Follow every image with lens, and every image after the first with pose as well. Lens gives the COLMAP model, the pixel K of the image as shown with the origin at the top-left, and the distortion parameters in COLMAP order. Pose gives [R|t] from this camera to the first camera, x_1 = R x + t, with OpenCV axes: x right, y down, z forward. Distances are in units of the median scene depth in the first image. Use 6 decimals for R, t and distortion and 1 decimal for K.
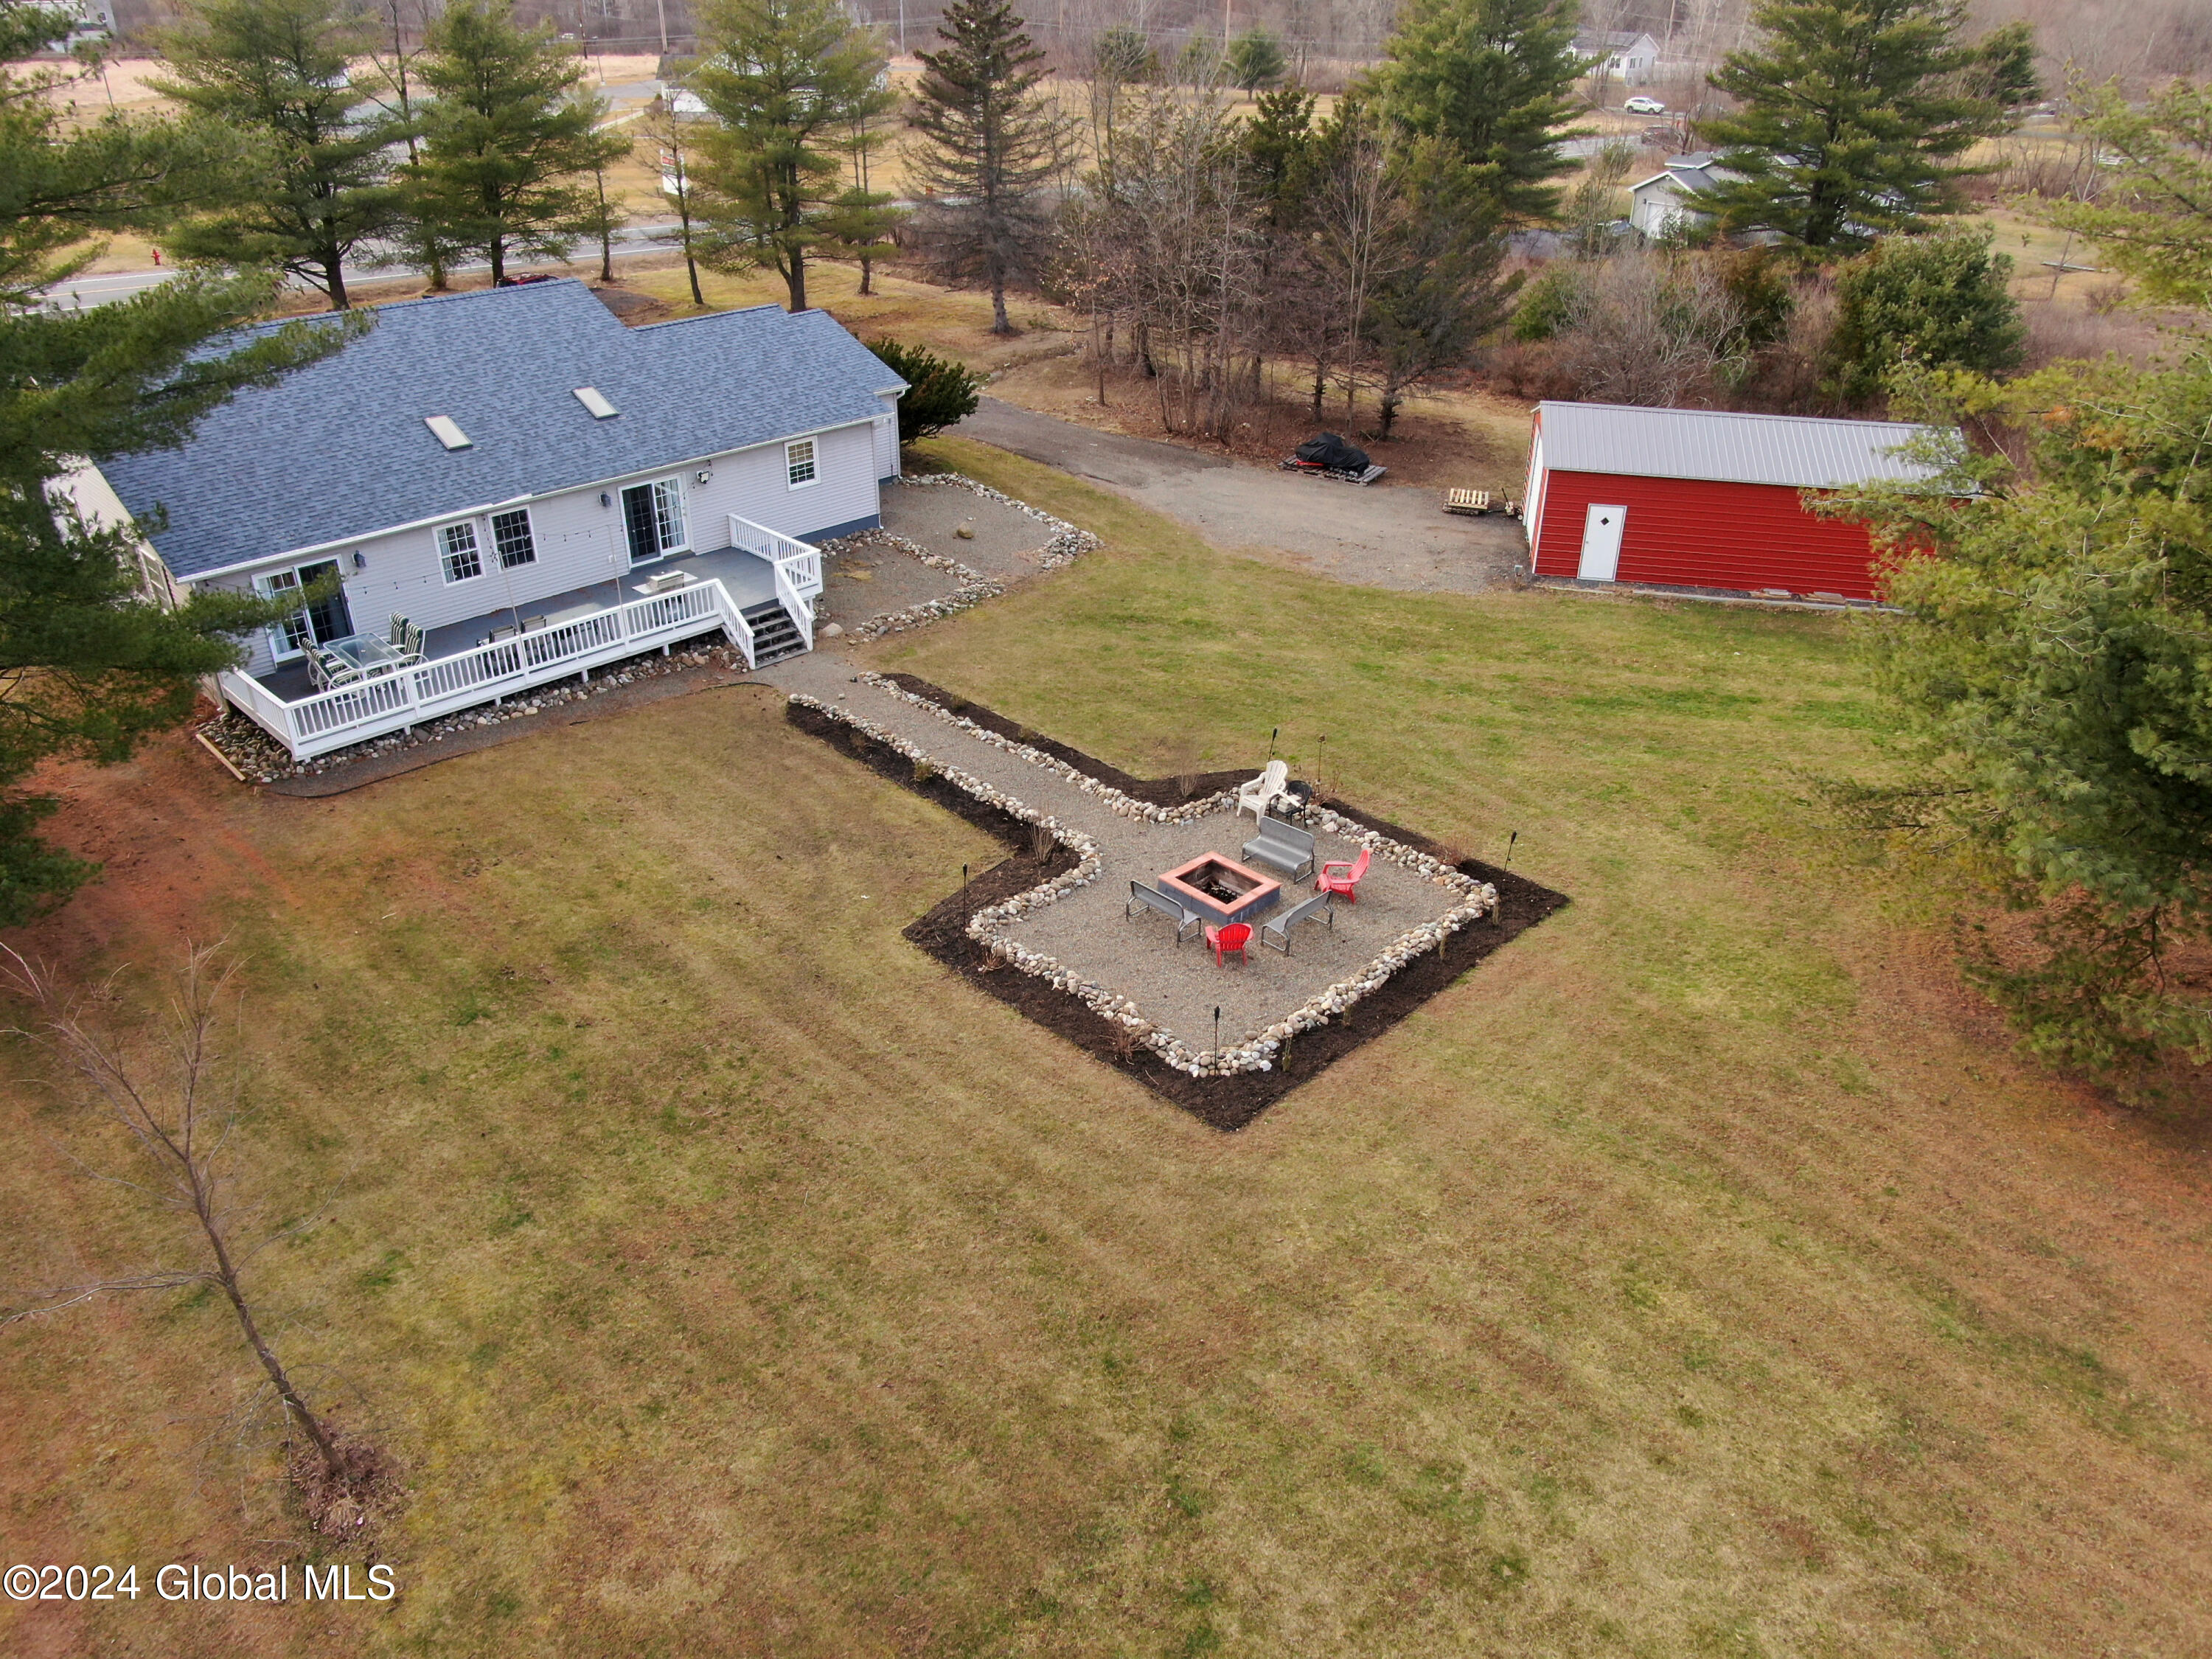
lens RADIAL K [[1592.0, 0, 1101.7], [0, 1592.0, 818.7], [0, 0, 1]] dist [-0.019922, 0.009653]
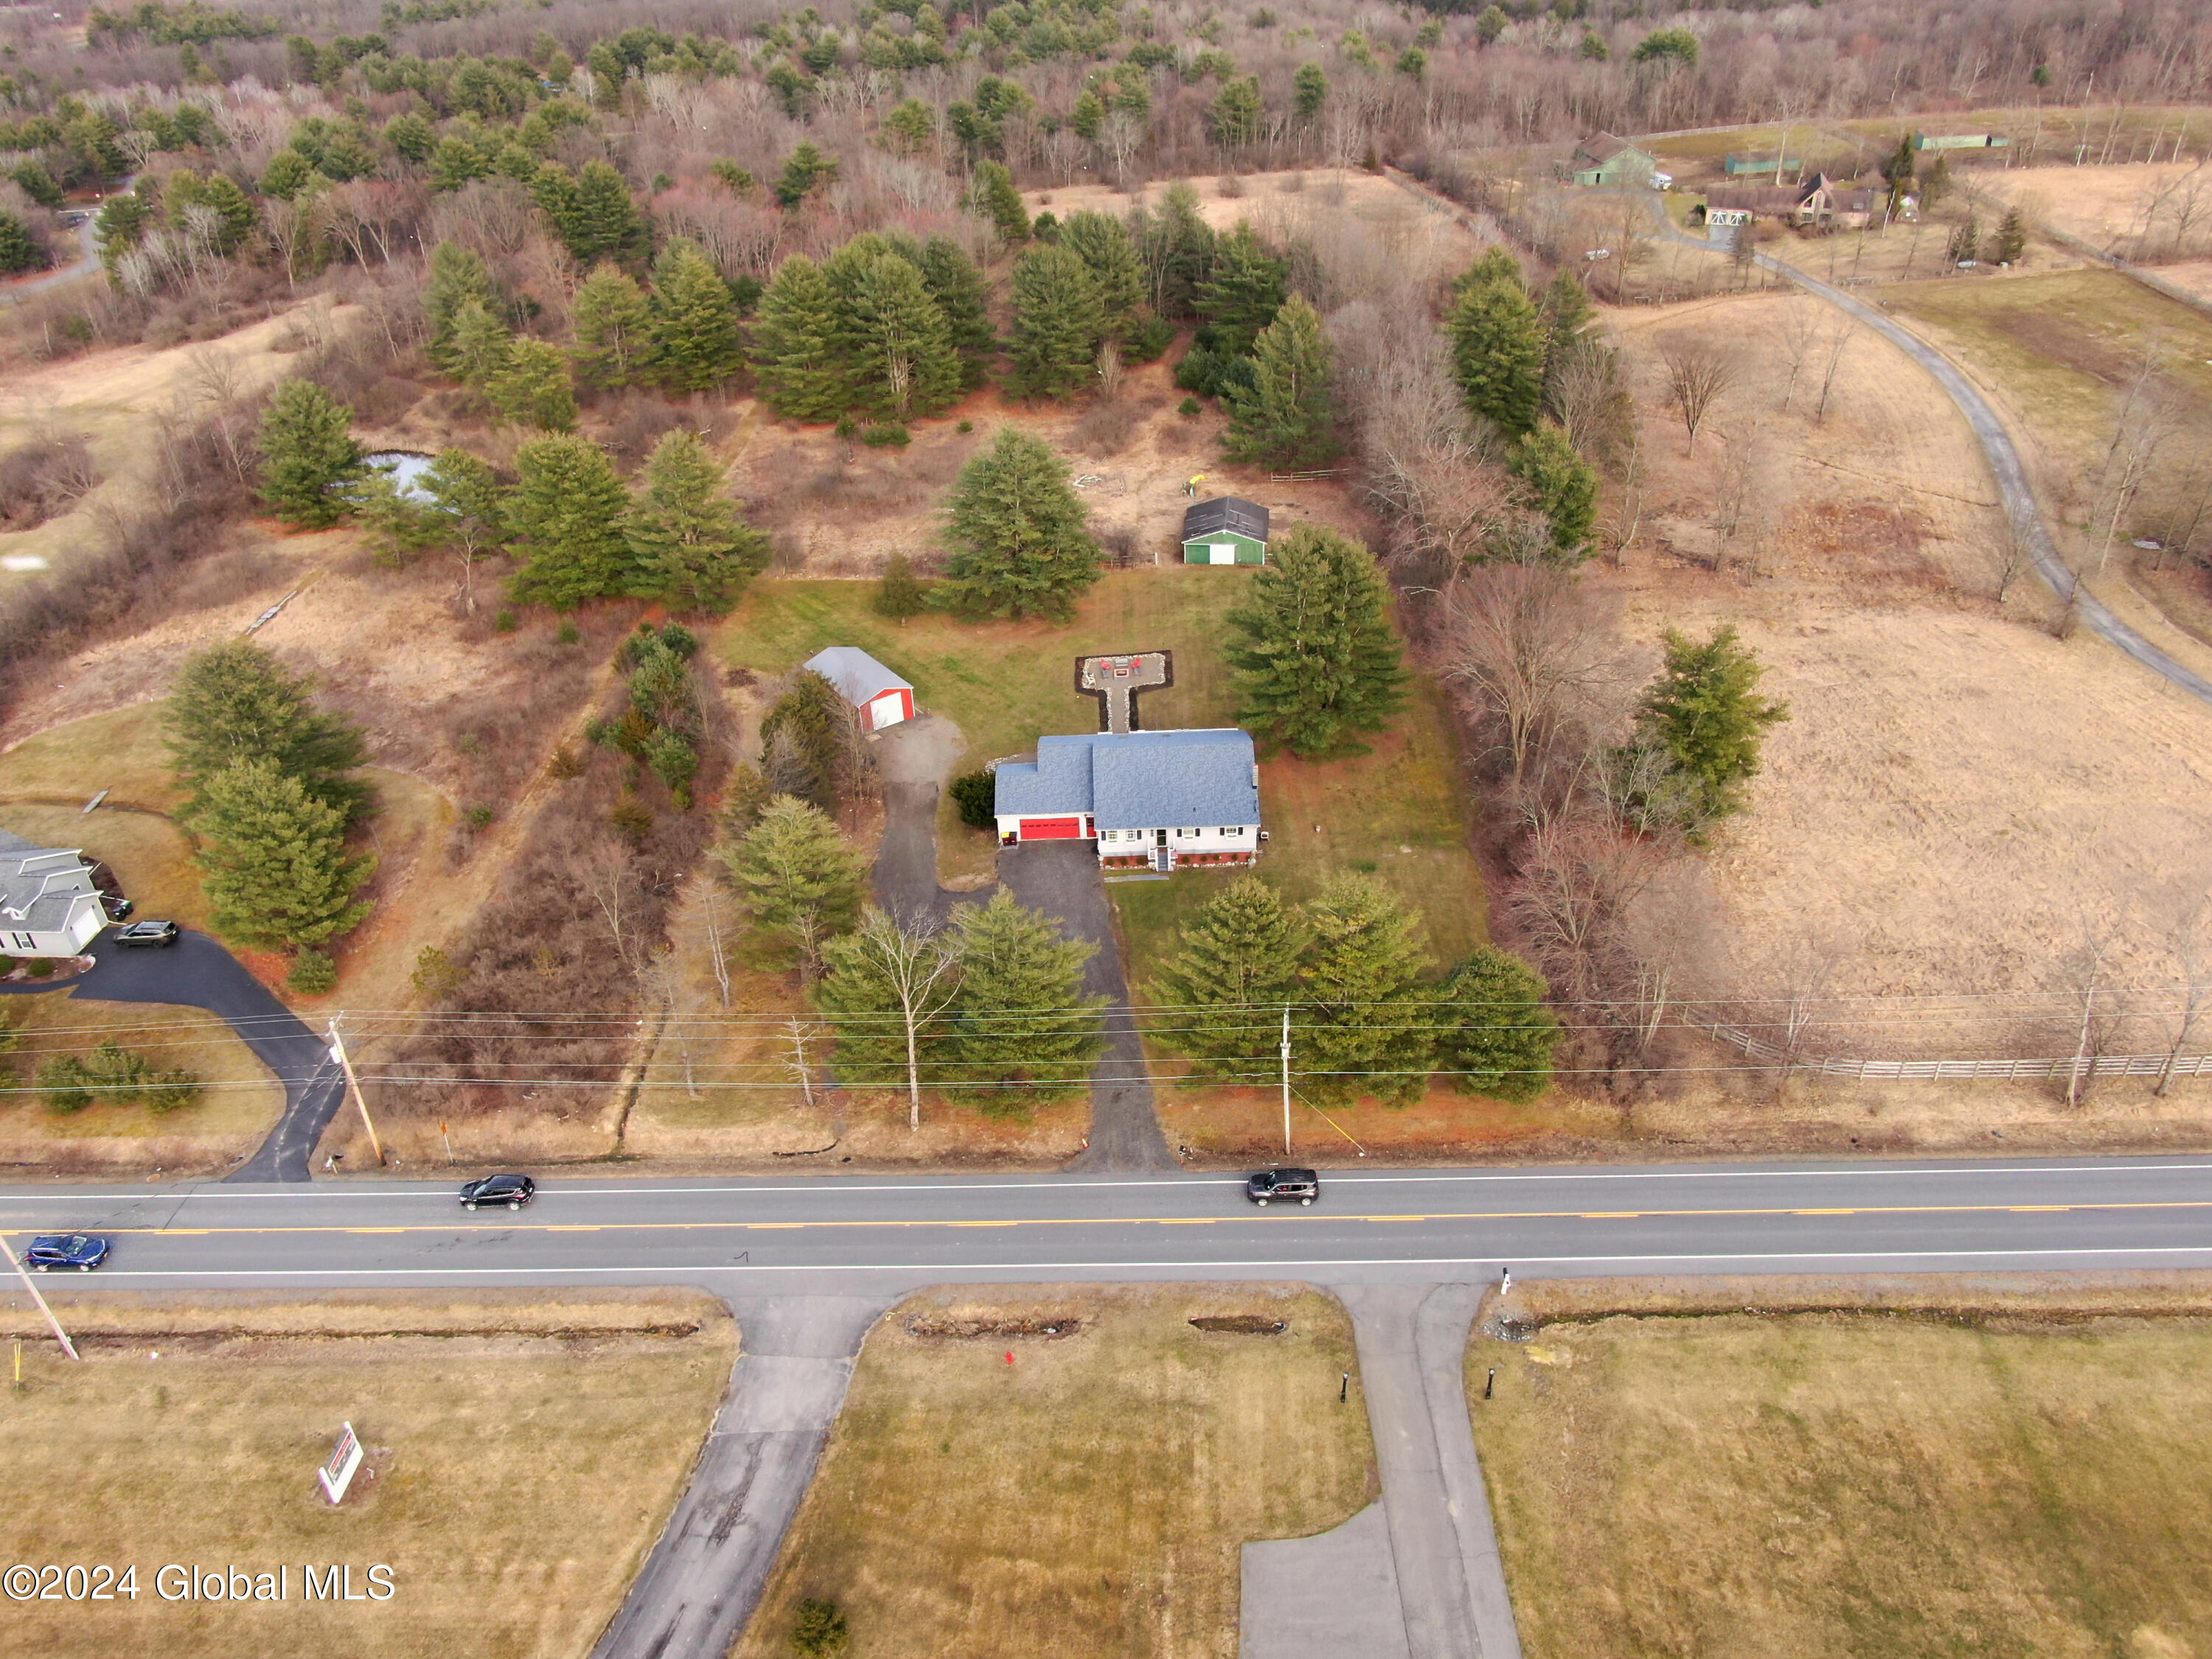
lens RADIAL K [[1592.0, 0, 1102.7], [0, 1592.0, 827.0], [0, 0, 1]] dist [-0.019922, 0.009653]
pose [[-0.713345, -0.367860, 0.596505, -2.678136], [0.365680, 0.530722, 0.764599, -3.117605], [-0.597844, 0.763553, -0.244069, 2.218743]]
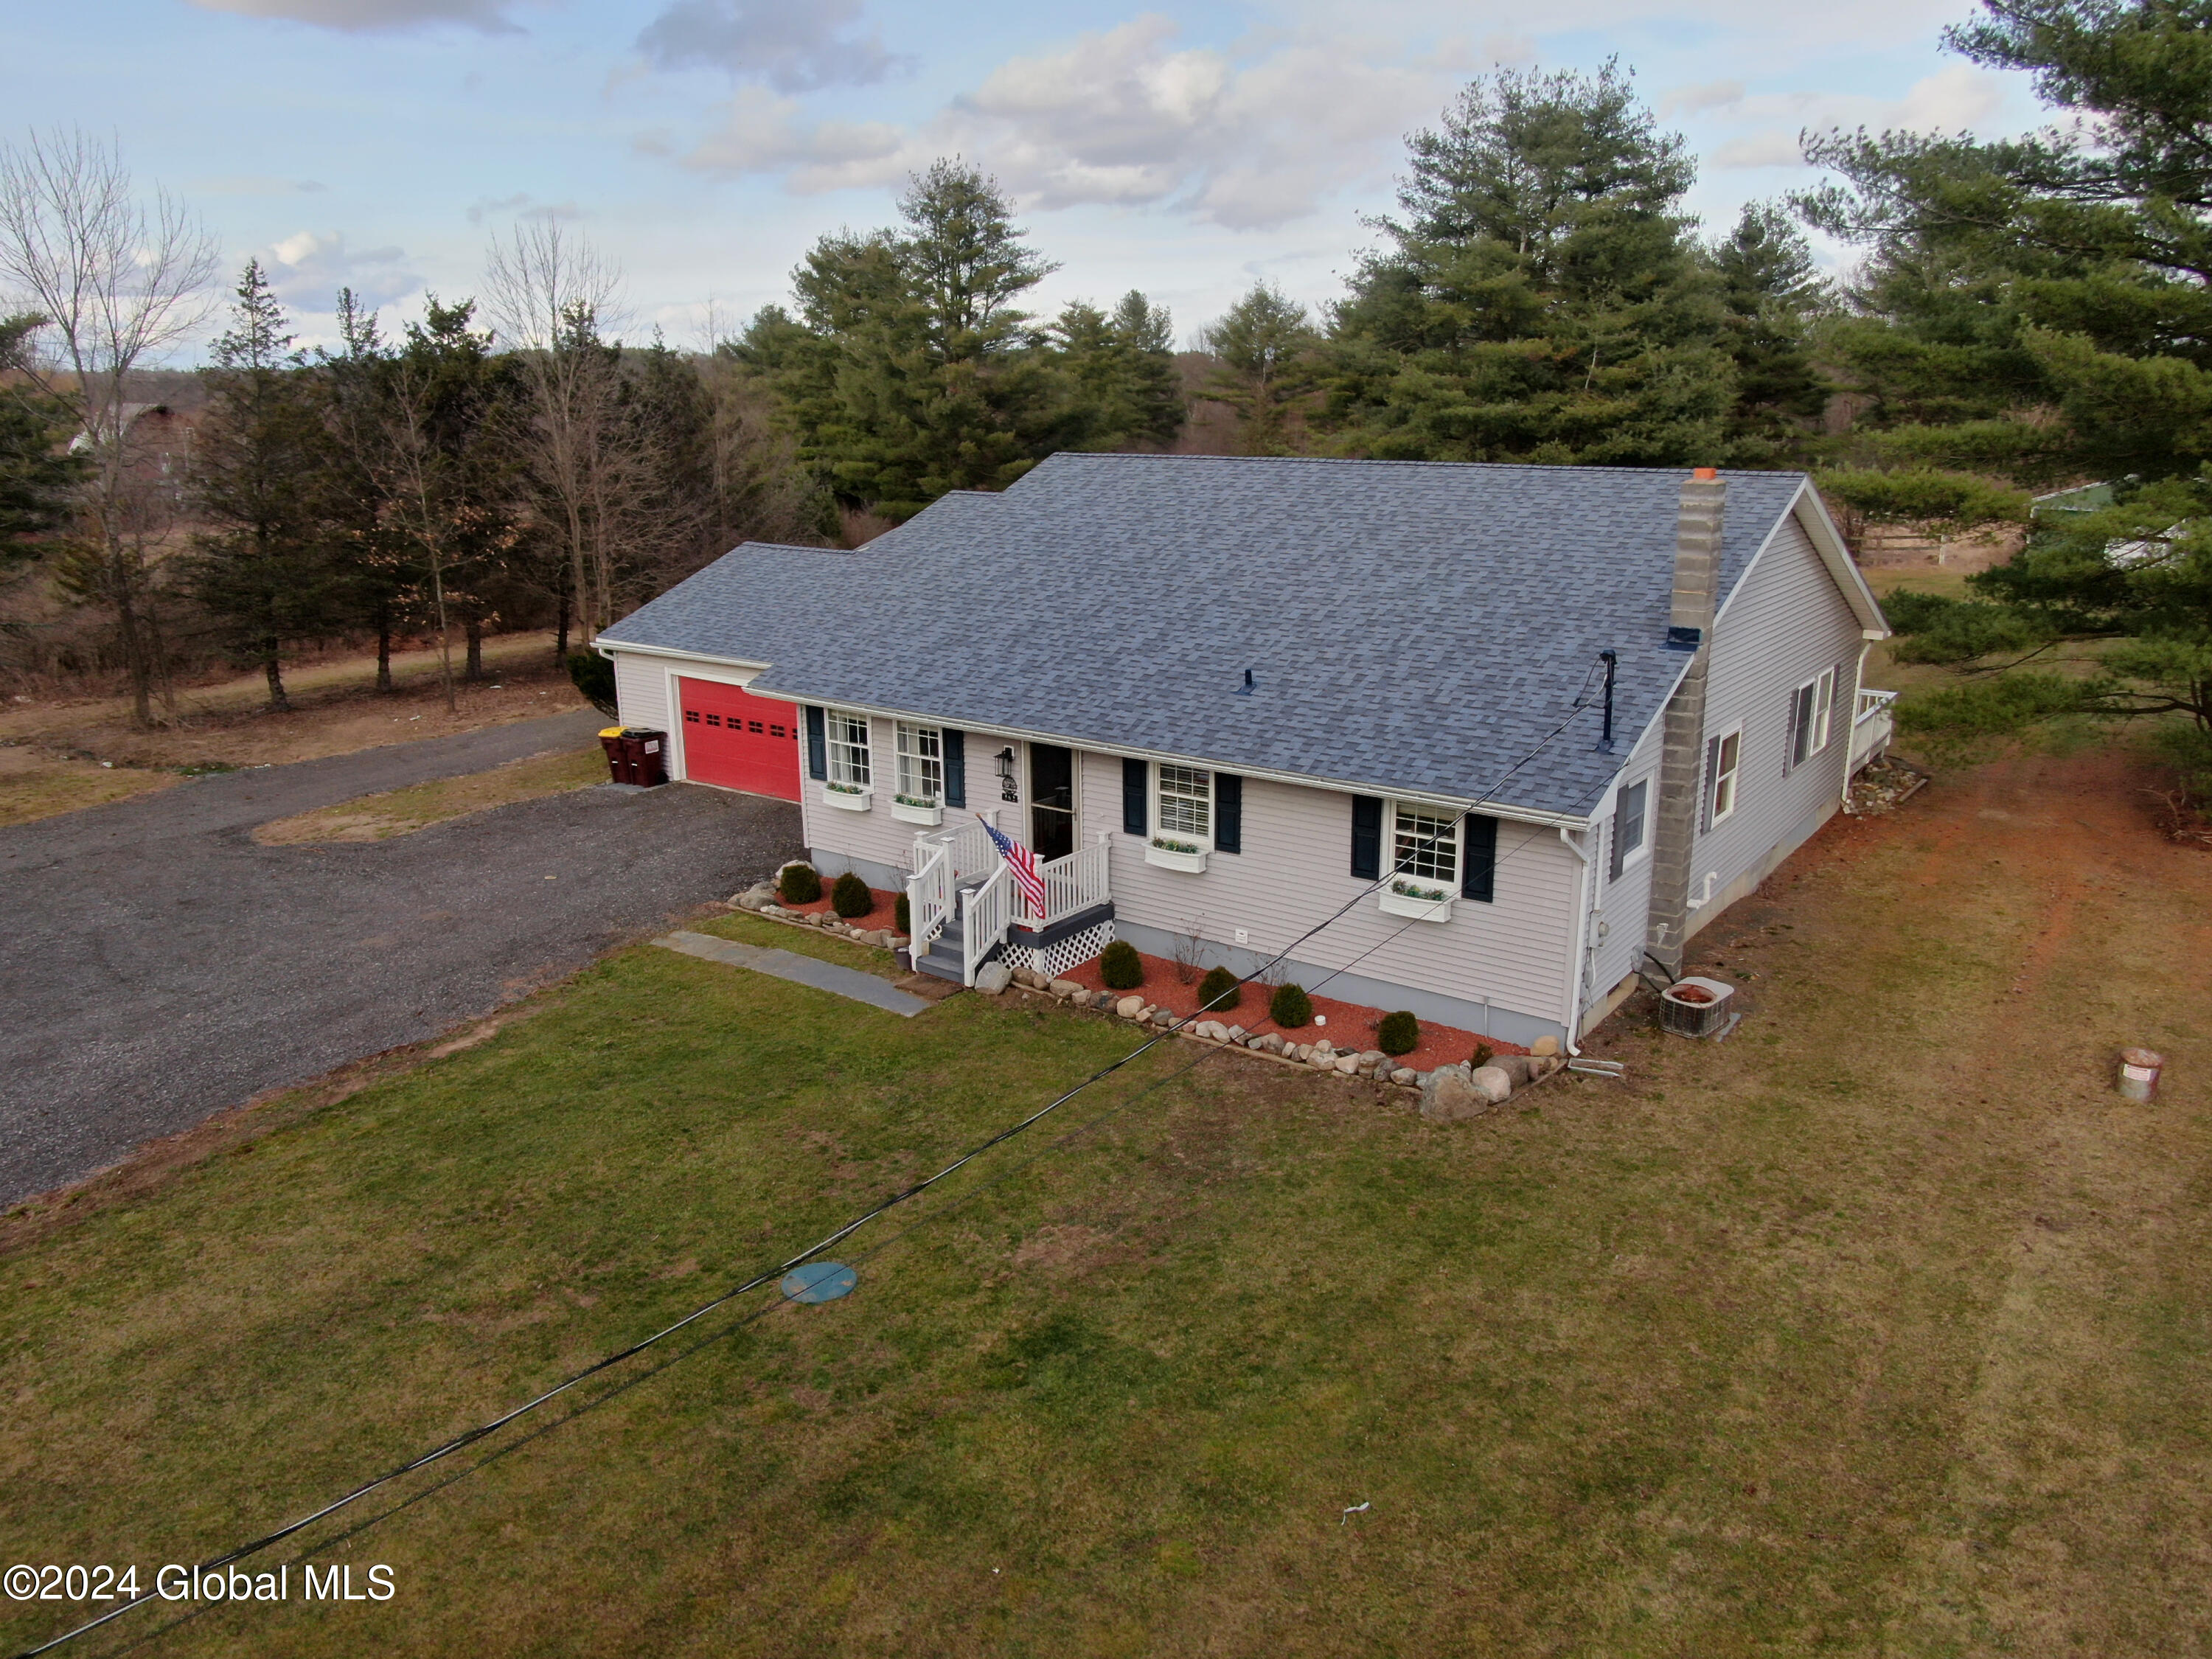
lens RADIAL K [[1592.0, 0, 1104.2], [0, 1592.0, 820.2], [0, 0, 1]] dist [-0.019922, 0.009653]
pose [[-0.146410, -0.268980, 0.951952, -1.238127], [0.489574, 0.816504, 0.306005, -0.490163], [-0.859582, 0.510854, 0.012141, 1.255839]]
